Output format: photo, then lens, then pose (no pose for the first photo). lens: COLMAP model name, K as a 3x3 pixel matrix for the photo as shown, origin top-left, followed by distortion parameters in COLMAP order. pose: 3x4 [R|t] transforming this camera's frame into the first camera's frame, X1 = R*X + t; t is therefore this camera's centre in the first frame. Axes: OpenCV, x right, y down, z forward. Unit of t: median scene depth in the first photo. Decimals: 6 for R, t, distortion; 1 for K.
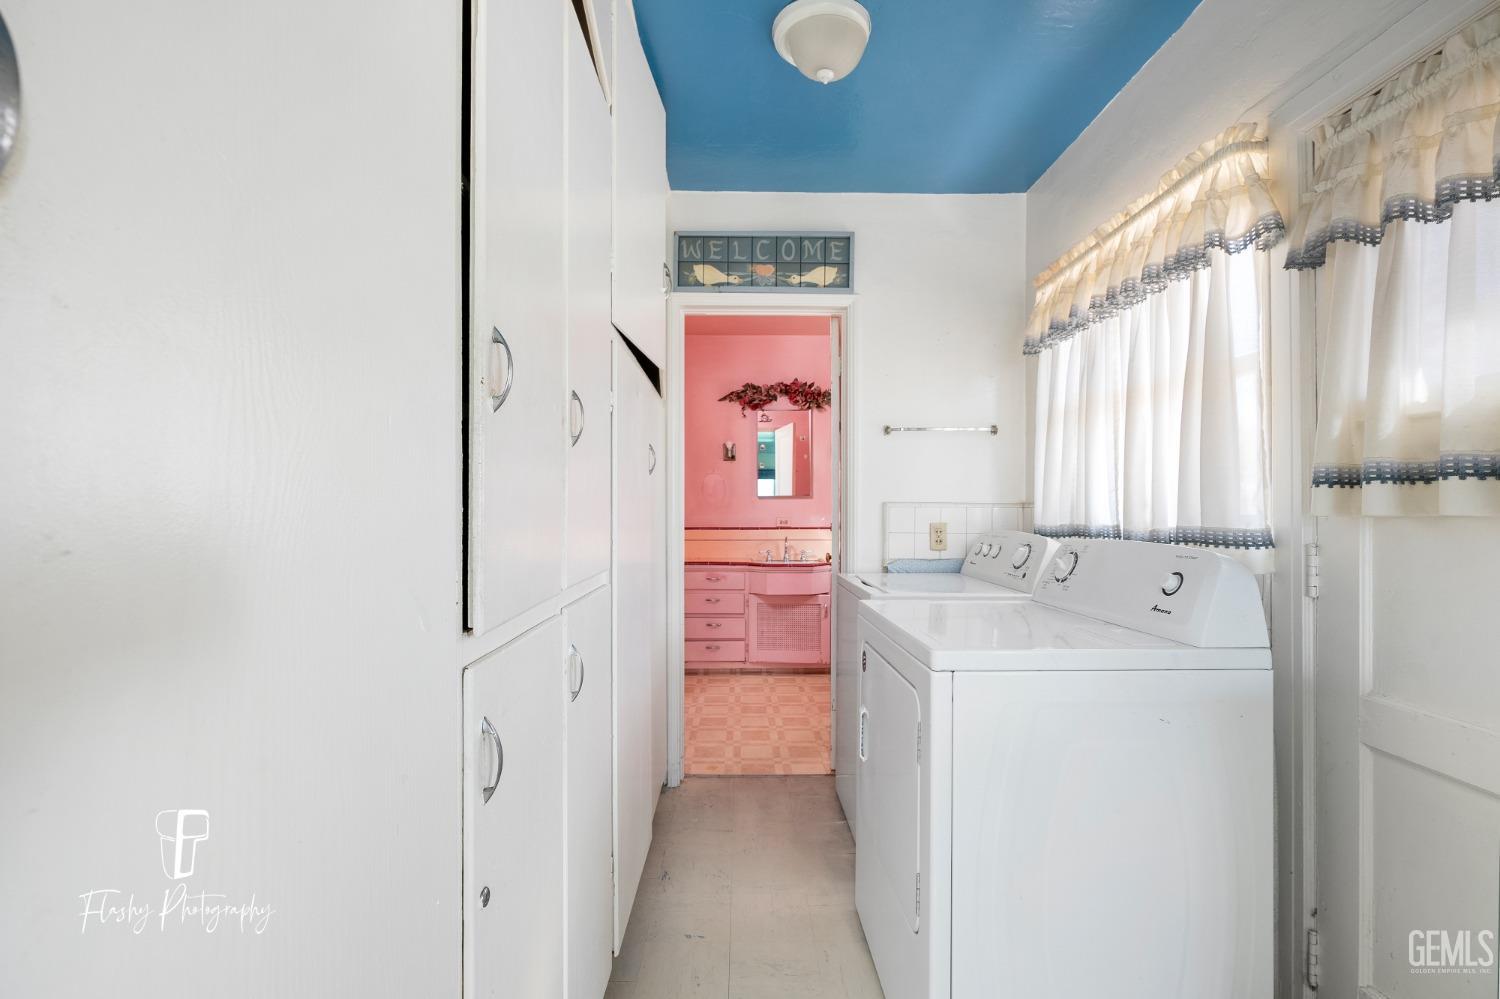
lens RADIAL K [[671.2, 0, 749.5], [0, 671.2, 504.4], [0, 0, 1]] dist [-0.011910, 0.002286]
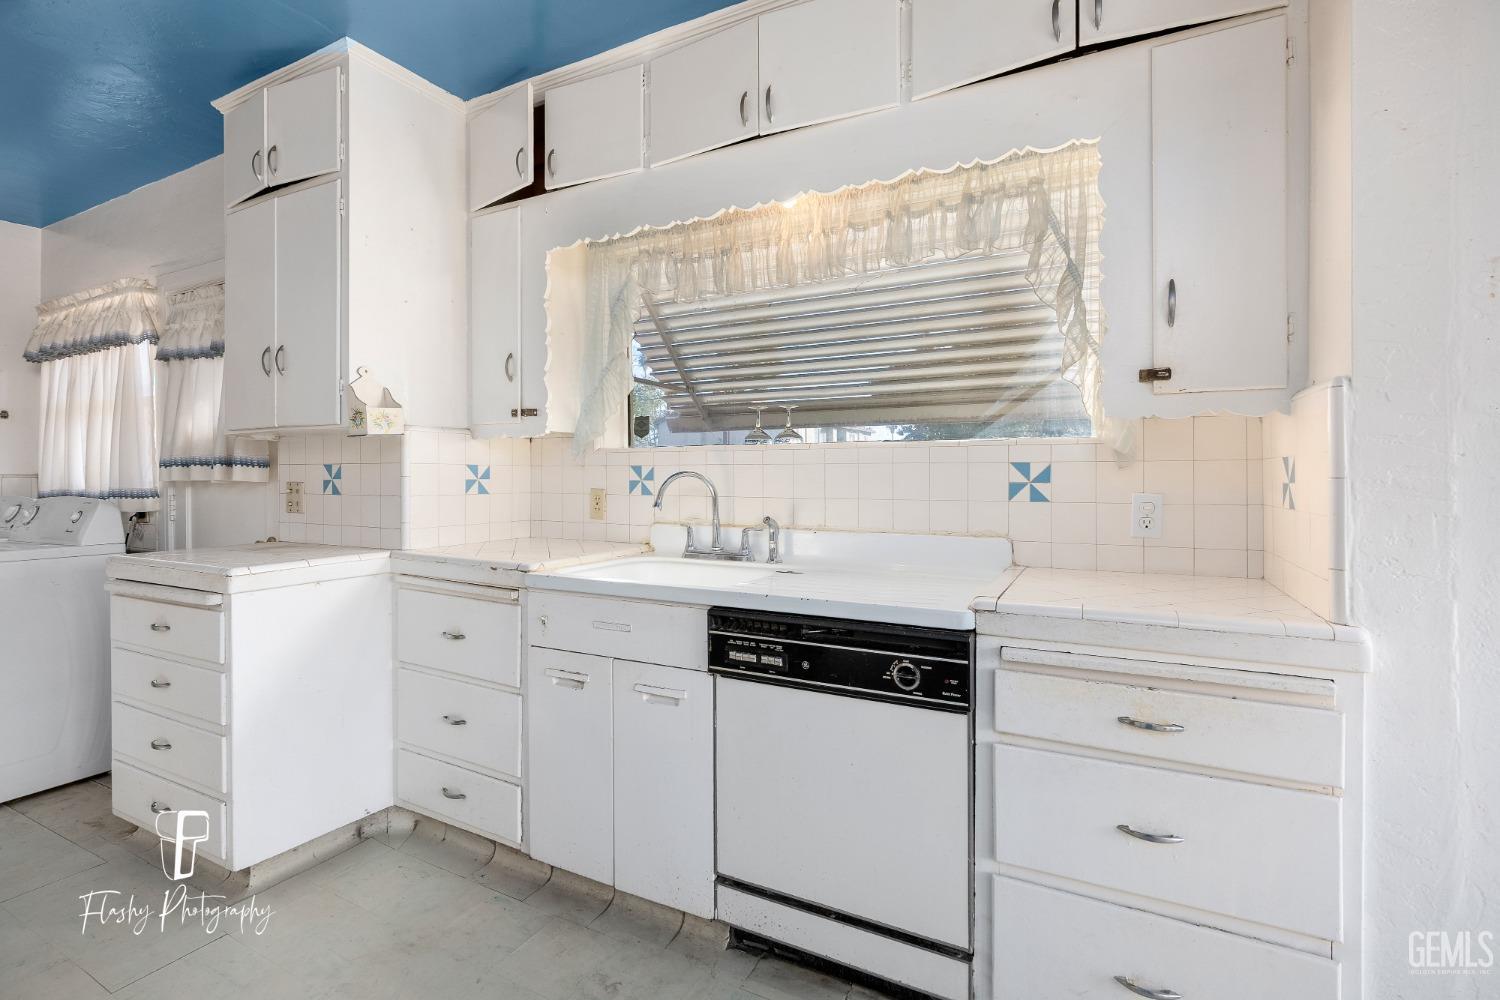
lens RADIAL K [[671.2, 0, 761.4], [0, 671.2, 483.5], [0, 0, 1]] dist [-0.011910, 0.002286]
pose [[0.461699, -0.012832, 0.886944, -0.115192], [0.000201, 0.999897, 0.014362, -0.004189], [-0.887037, -0.006452, 0.461654, -1.222207]]
